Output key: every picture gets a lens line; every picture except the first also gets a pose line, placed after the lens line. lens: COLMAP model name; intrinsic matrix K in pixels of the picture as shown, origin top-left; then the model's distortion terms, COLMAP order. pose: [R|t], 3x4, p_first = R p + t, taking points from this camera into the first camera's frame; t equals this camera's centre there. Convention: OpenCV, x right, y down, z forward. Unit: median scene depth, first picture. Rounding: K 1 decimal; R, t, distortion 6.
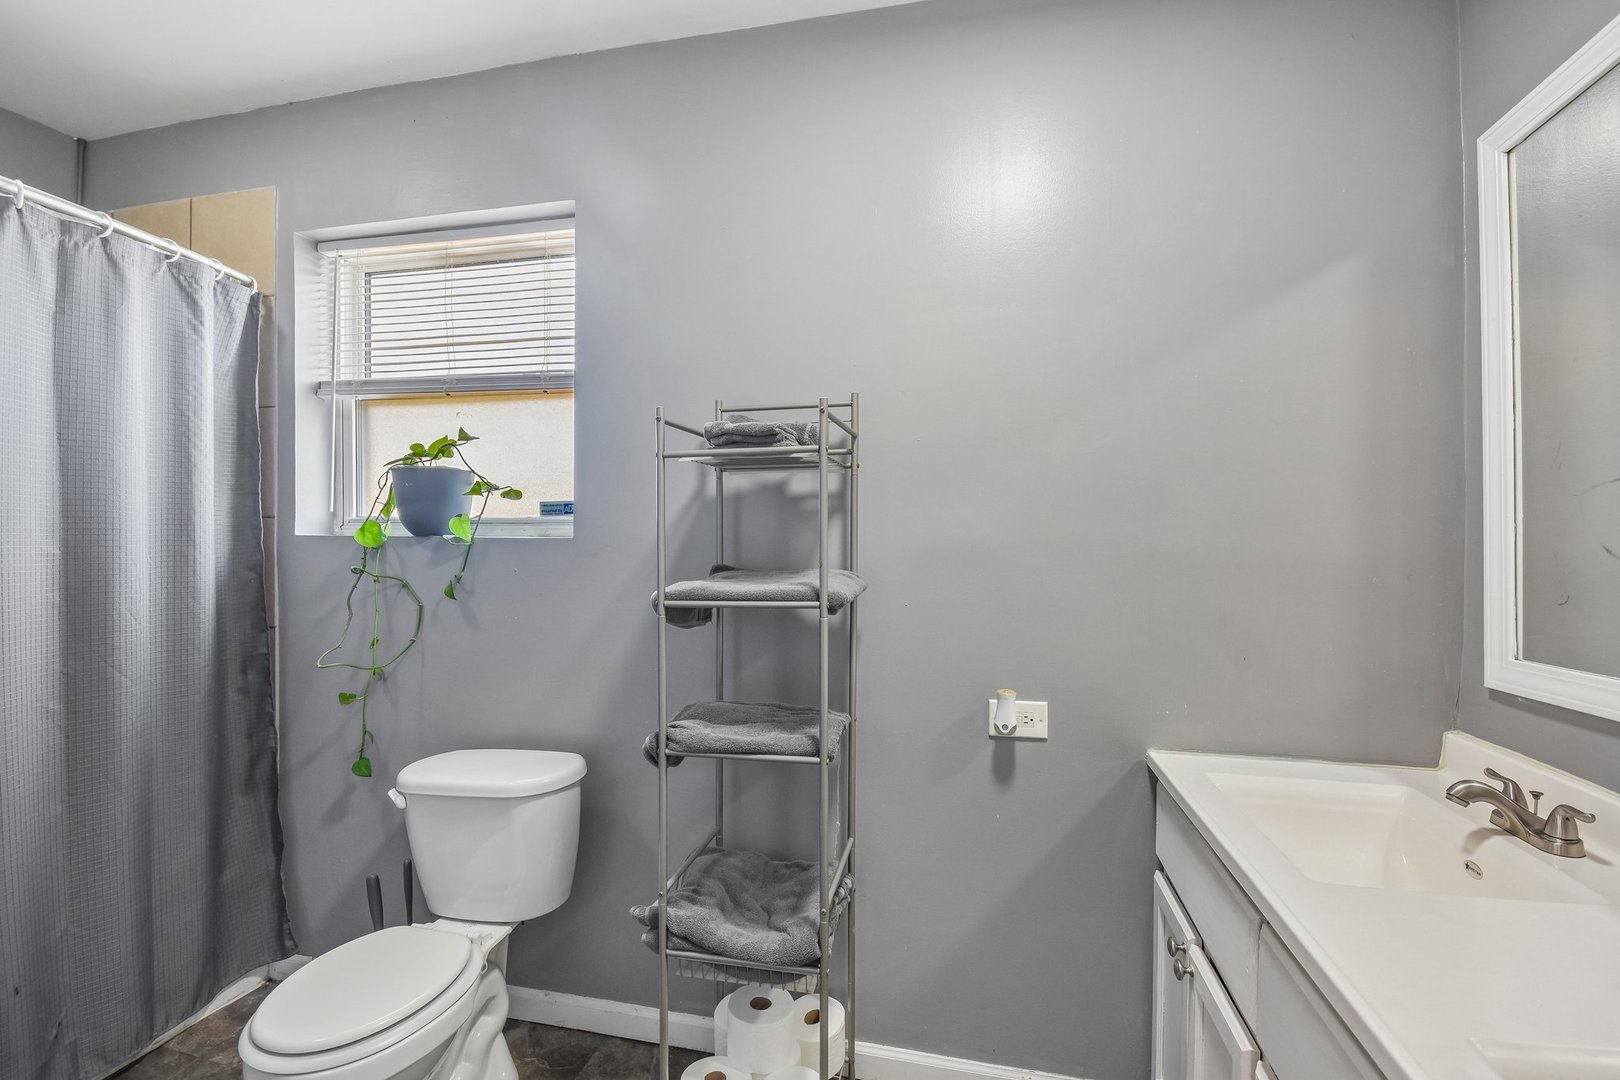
lens RADIAL K [[709.7, 0, 819.1], [0, 709.7, 555.2], [0, 0, 1]] dist [0.001766, -0.008783]
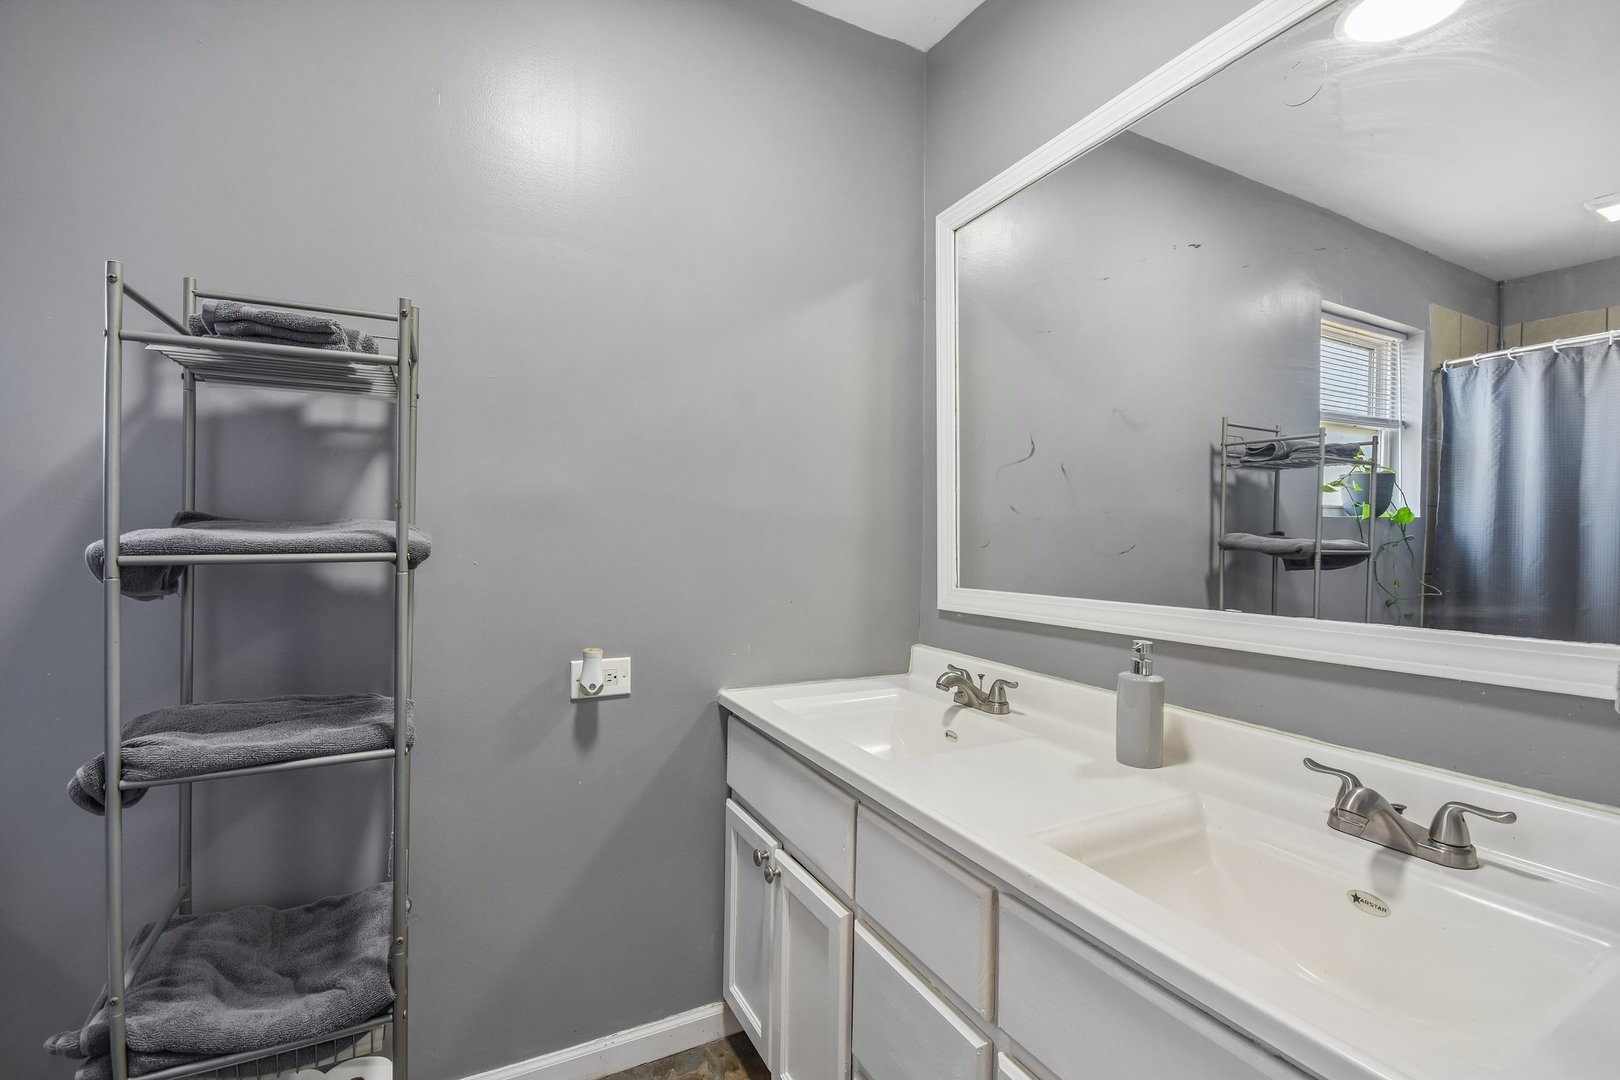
lens RADIAL K [[709.7, 0, 812.7], [0, 709.7, 533.5], [0, 0, 1]] dist [0.001766, -0.008783]
pose [[0.761772, 0.007687, 0.647800, -0.149613], [-0.004365, 0.999968, -0.006733, 0.044439], [-0.647830, 0.002301, 0.761781, 0.084488]]
